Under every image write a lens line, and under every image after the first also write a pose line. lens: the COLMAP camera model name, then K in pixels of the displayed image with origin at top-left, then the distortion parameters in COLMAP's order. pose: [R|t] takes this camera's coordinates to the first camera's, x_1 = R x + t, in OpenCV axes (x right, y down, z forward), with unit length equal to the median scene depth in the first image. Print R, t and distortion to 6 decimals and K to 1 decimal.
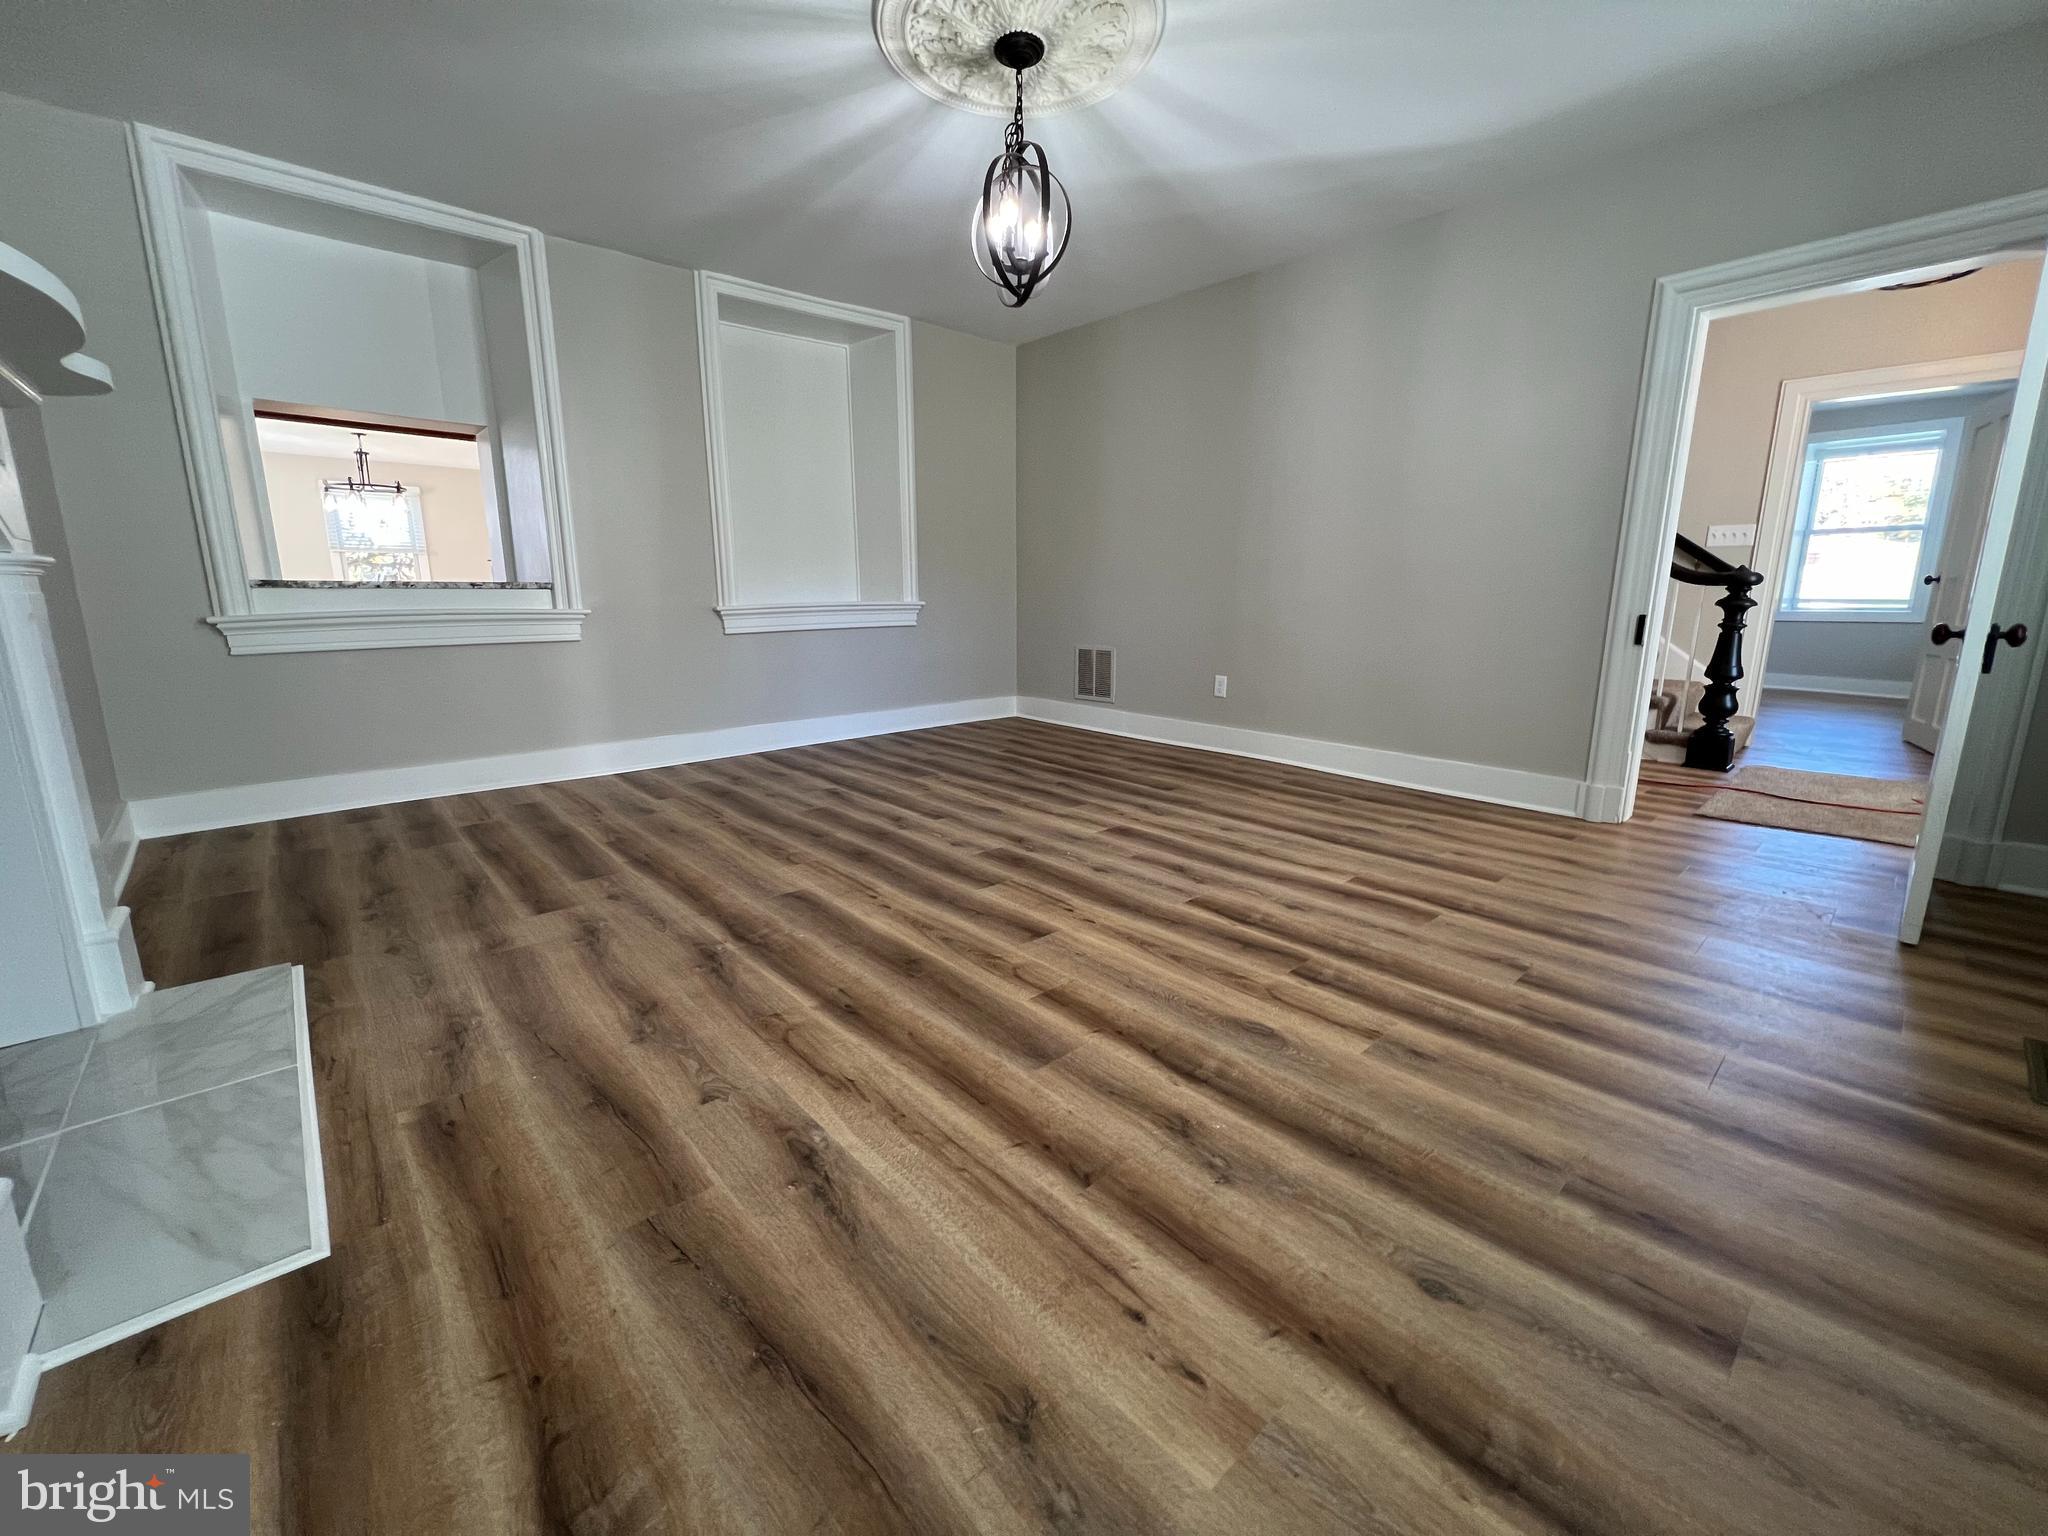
lens RADIAL K [[824.8, 0, 1021.8], [0, 824.8, 763.6], [0, 0, 1]] dist [-0.002916, 0.000156]
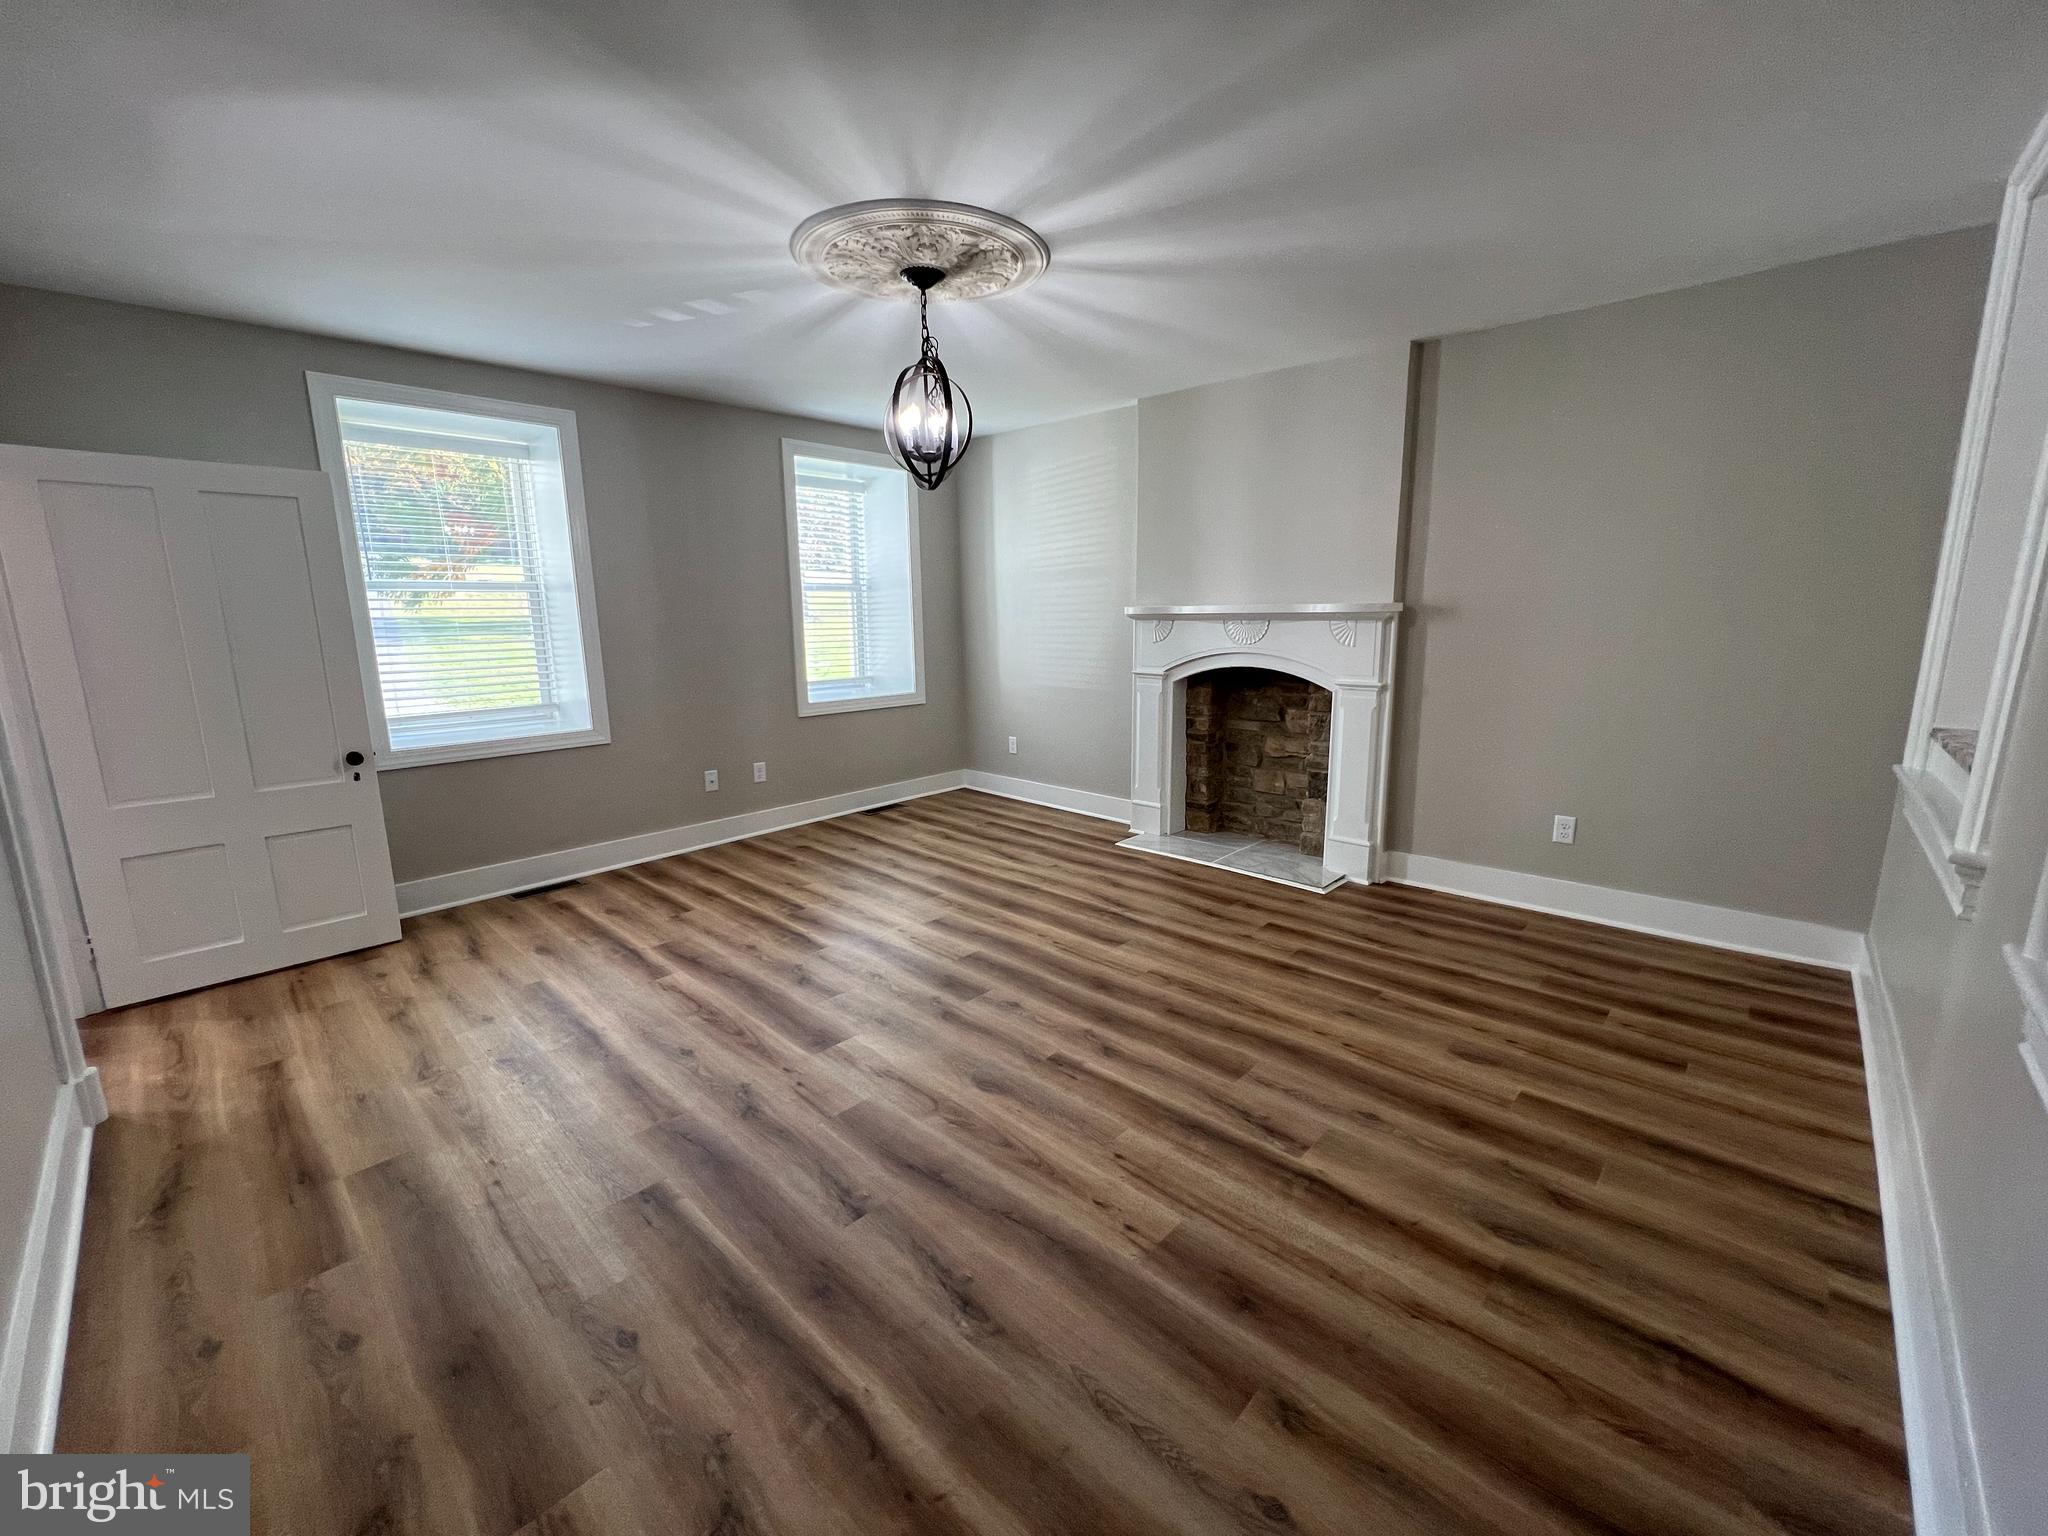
lens RADIAL K [[824.8, 0, 1015.9], [0, 824.8, 762.8], [0, 0, 1]] dist [-0.002916, 0.000156]
pose [[-0.996907, 0.030144, -0.072576, -0.025430], [0.000632, 0.926556, 0.376157, -0.617942], [0.078584, 0.374947, -0.923709, 2.125739]]
